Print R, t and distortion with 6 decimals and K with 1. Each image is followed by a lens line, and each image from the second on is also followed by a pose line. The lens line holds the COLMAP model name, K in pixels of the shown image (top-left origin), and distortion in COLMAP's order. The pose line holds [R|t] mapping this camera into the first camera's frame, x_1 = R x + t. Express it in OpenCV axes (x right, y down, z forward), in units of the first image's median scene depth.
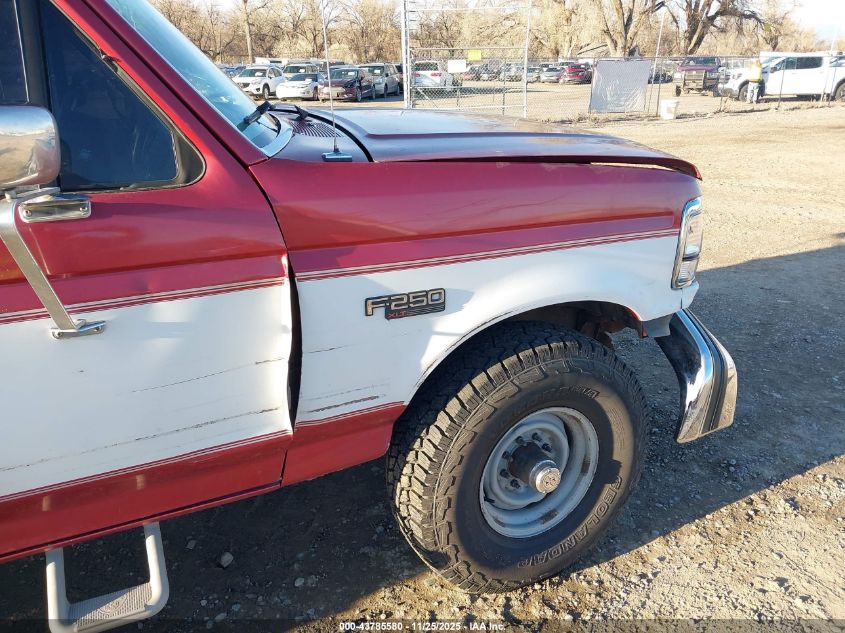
lens RADIAL K [[676.6, 0, 422.1], [0, 676.6, 321.7], [0, 0, 1]] dist [0.001248, -0.003644]
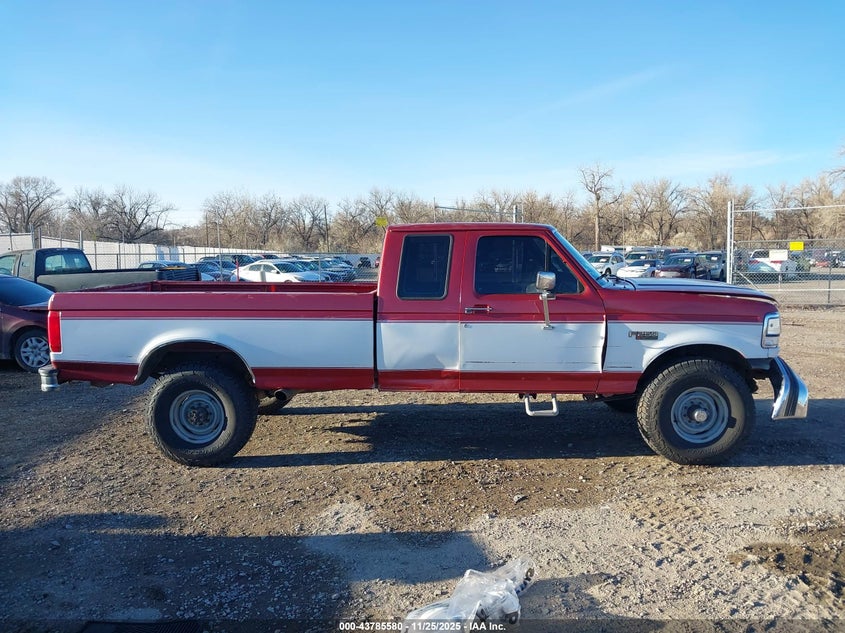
lens RADIAL K [[676.6, 0, 422.1], [0, 676.6, 321.7], [0, 0, 1]] dist [0.001248, -0.003644]
pose [[0.885476, 0.046296, -0.462373, 0.379657], [-0.163211, 0.962616, -0.216177, 0.557022], [0.435080, 0.266884, 0.859929, -1.581331]]
